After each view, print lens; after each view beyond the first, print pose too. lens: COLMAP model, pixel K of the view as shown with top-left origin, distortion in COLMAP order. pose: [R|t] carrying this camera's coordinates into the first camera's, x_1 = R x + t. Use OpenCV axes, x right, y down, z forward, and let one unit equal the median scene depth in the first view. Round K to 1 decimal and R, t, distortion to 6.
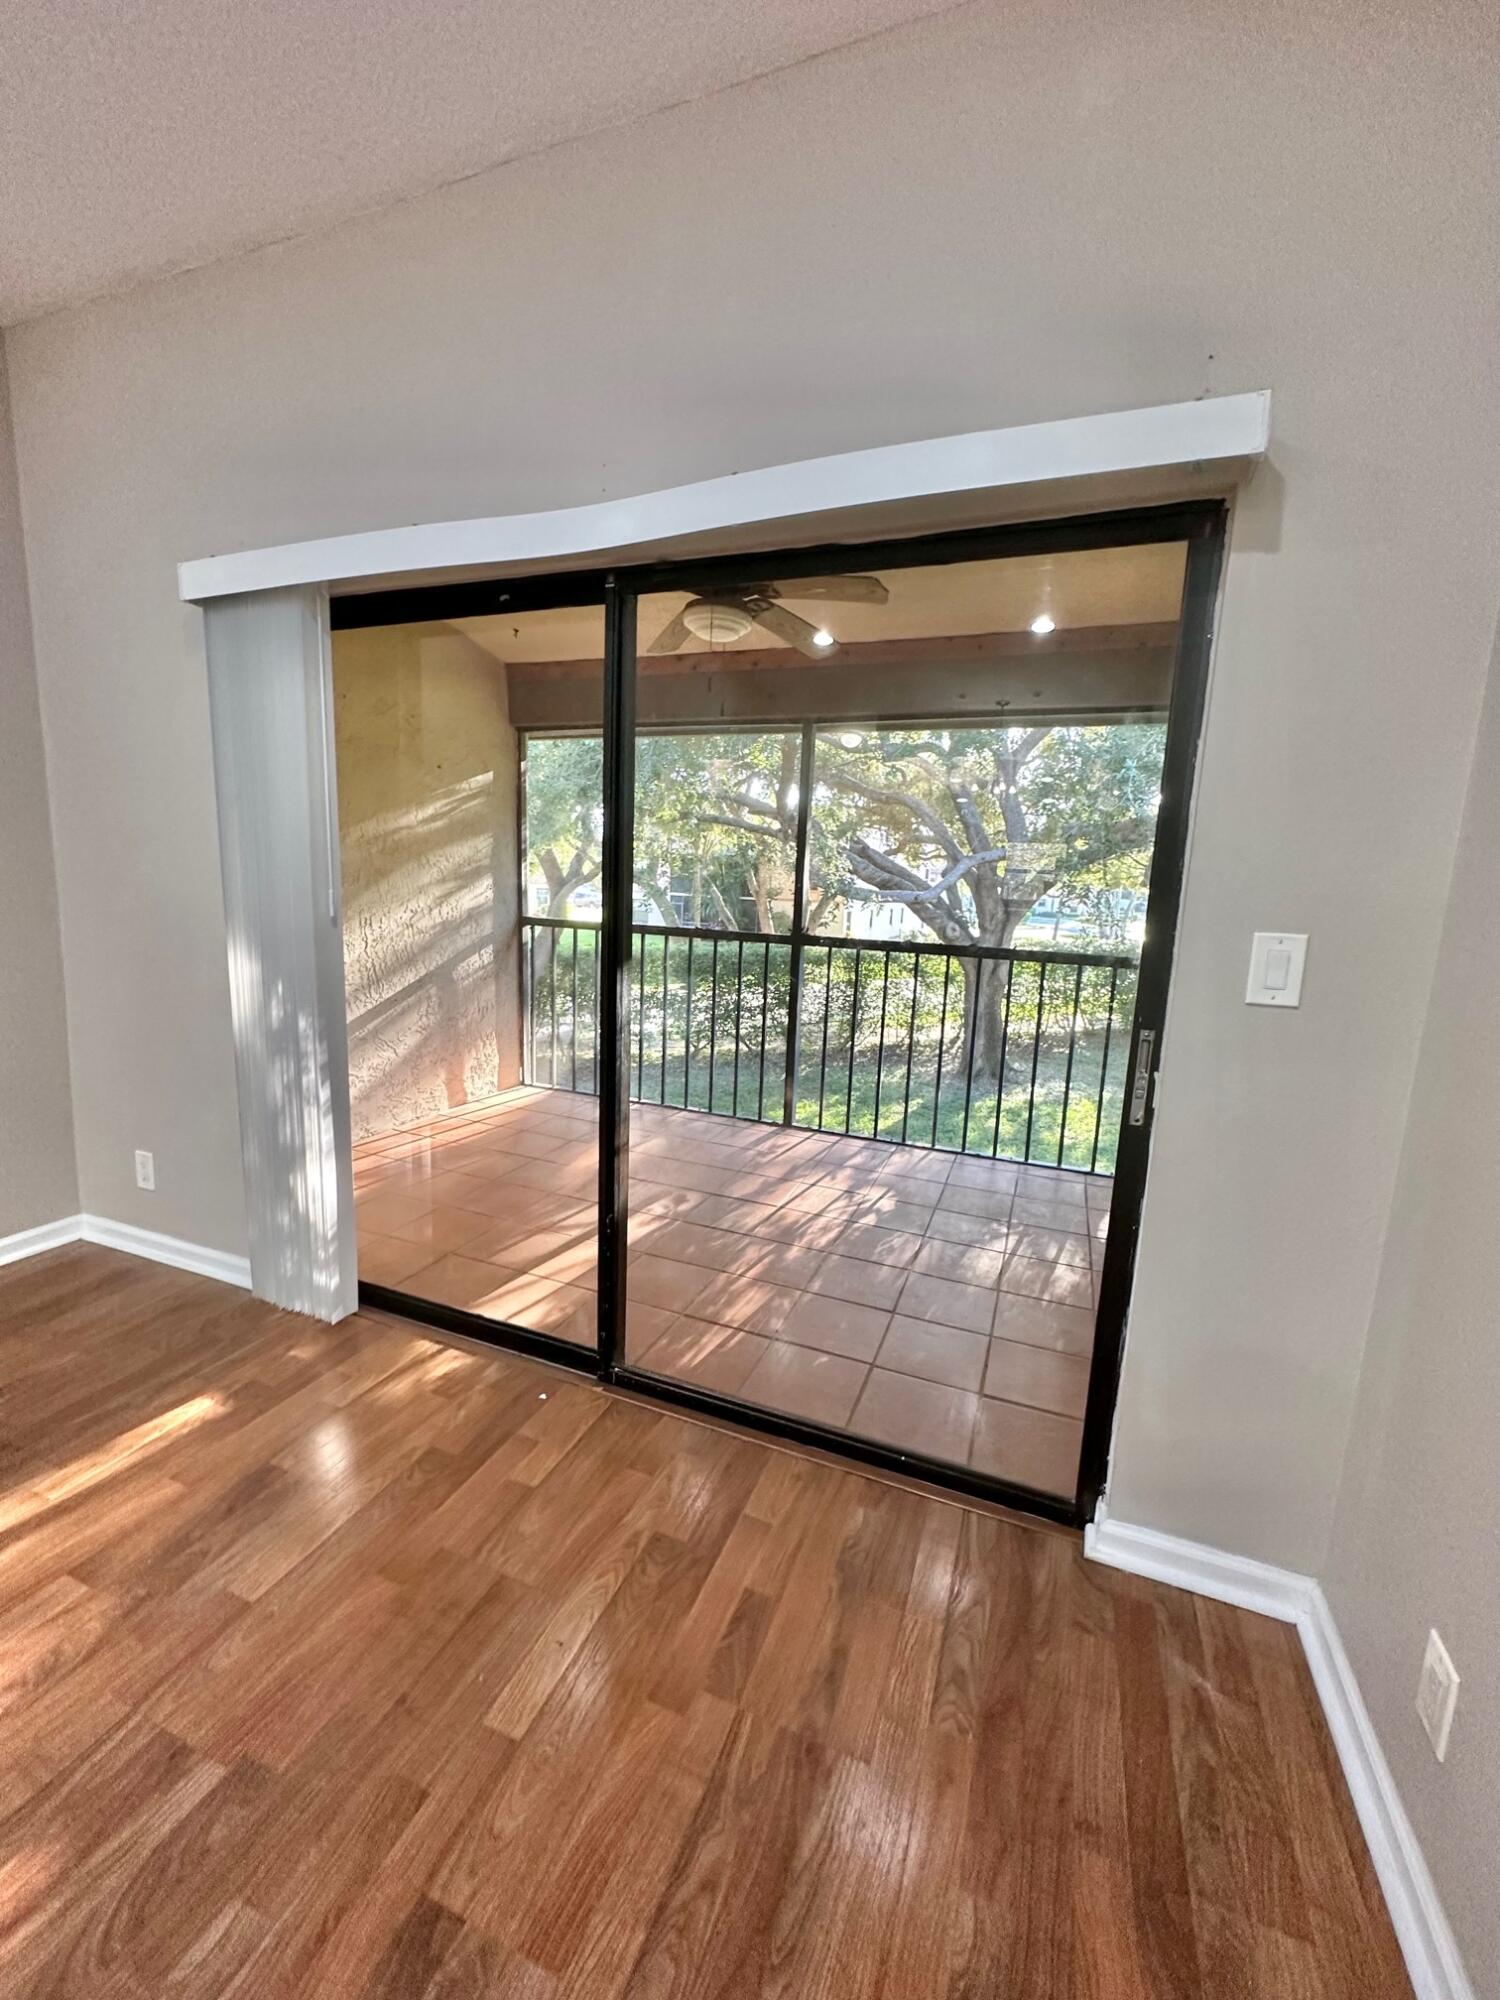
lens RADIAL K [[797.5, 0, 750.8], [0, 797.5, 1001.1], [0, 0, 1]] dist [0.003670, 0.000499]
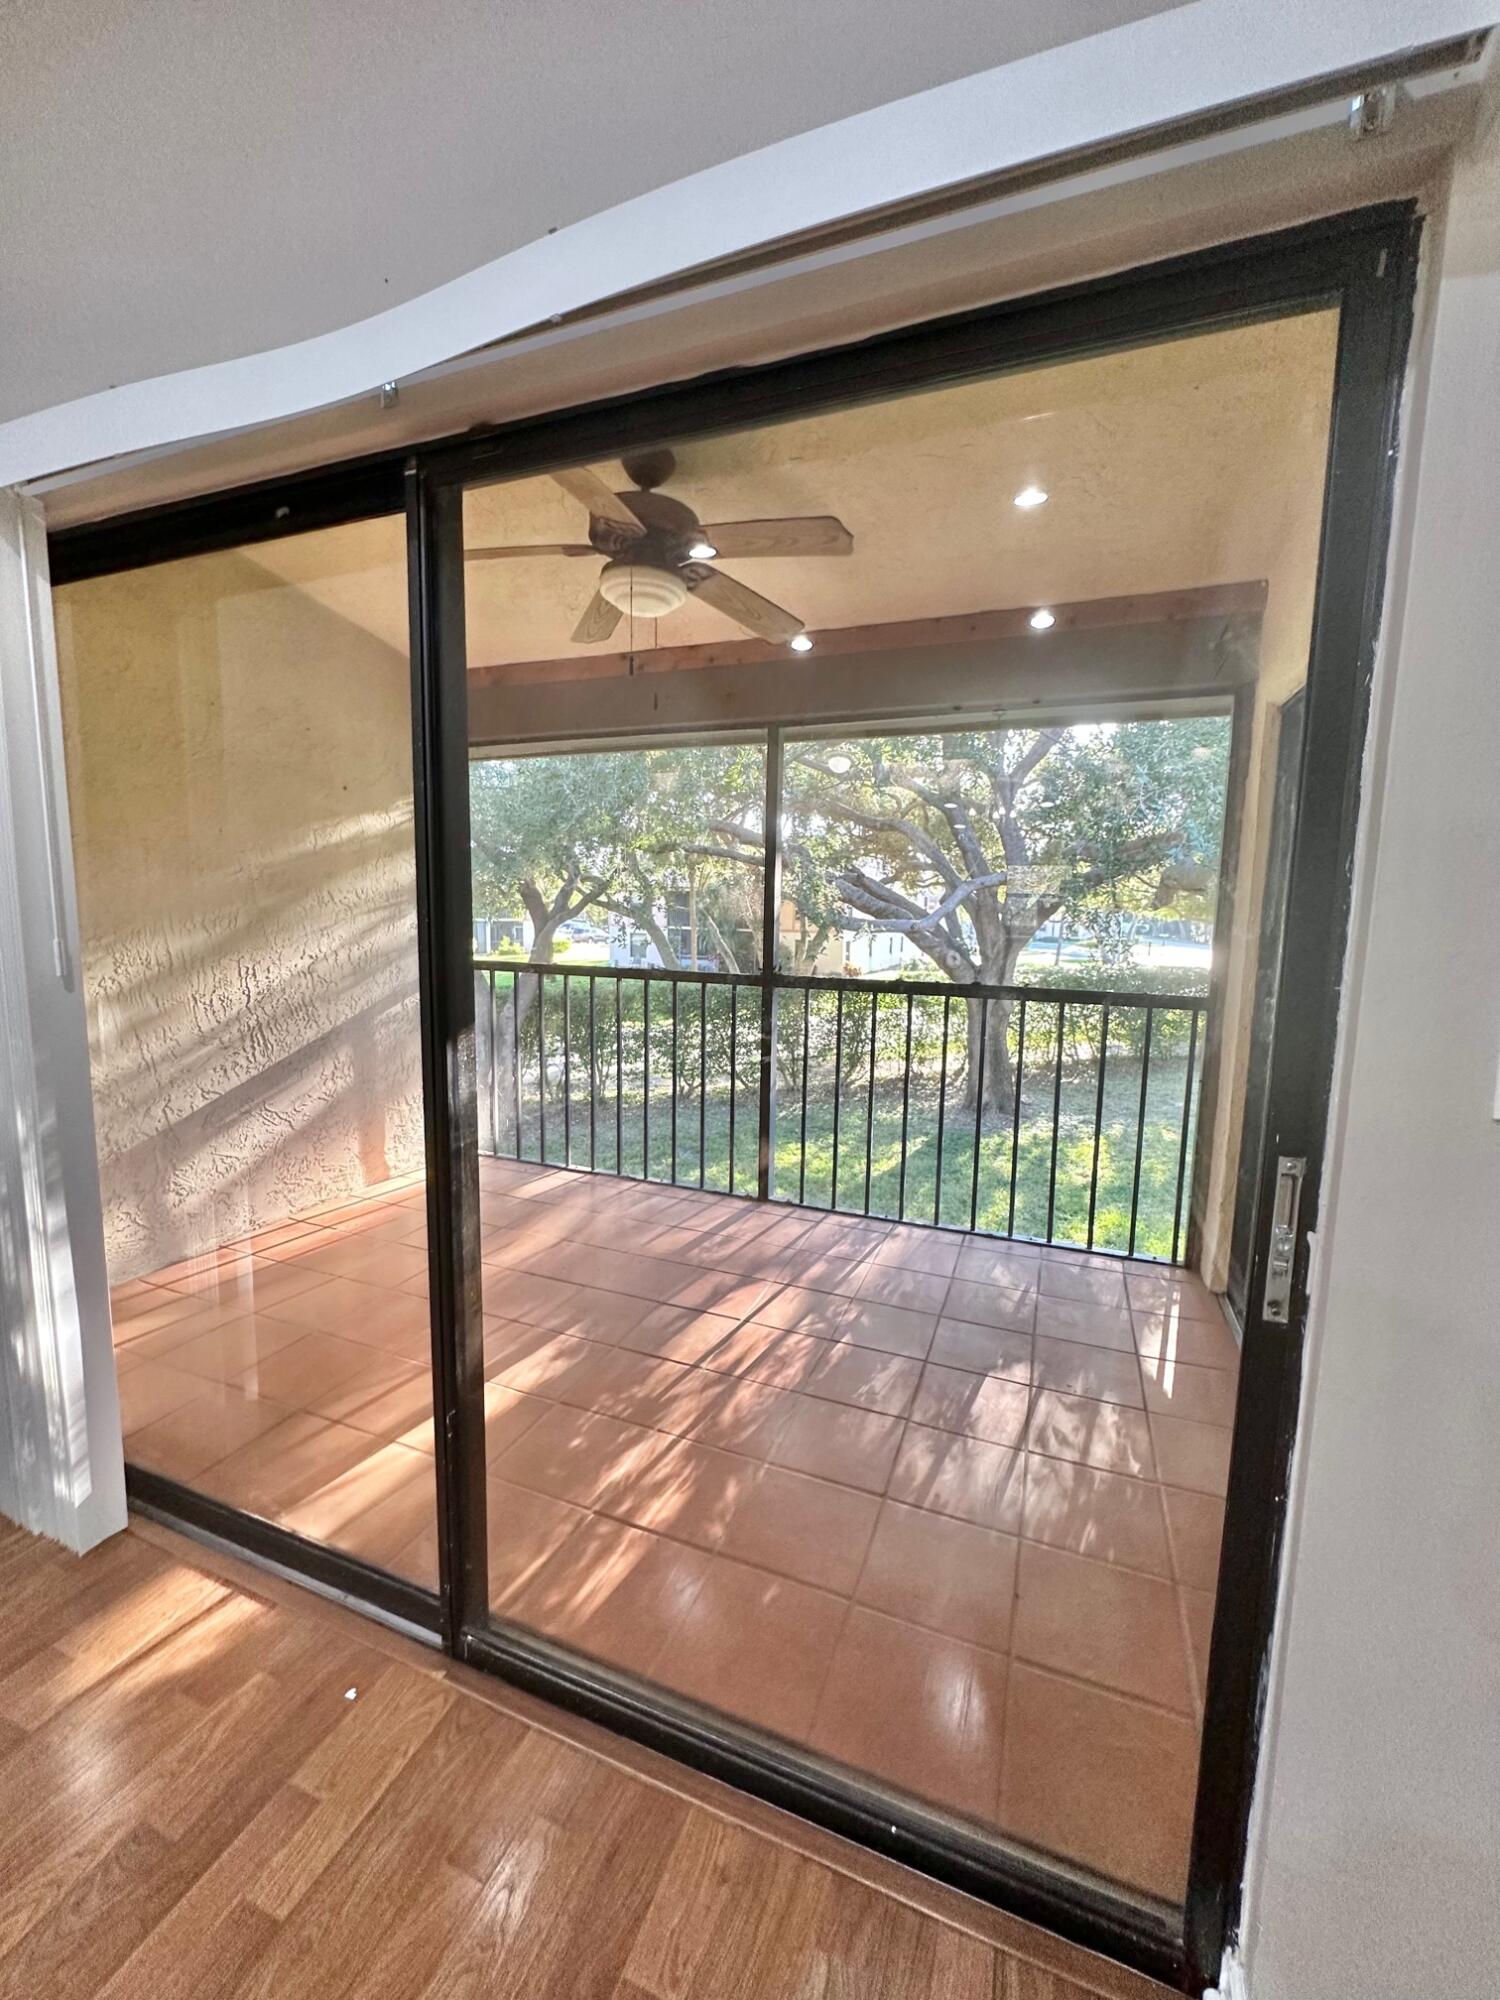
lens RADIAL K [[797.5, 0, 748.9], [0, 797.5, 1002.6], [0, 0, 1]] dist [0.003670, 0.000499]
pose [[0.999750, -0.021792, -0.005050, 0.037876], [0.021590, 0.999077, -0.037136, -0.020318], [0.005855, 0.037017, 0.999297, 0.139871]]
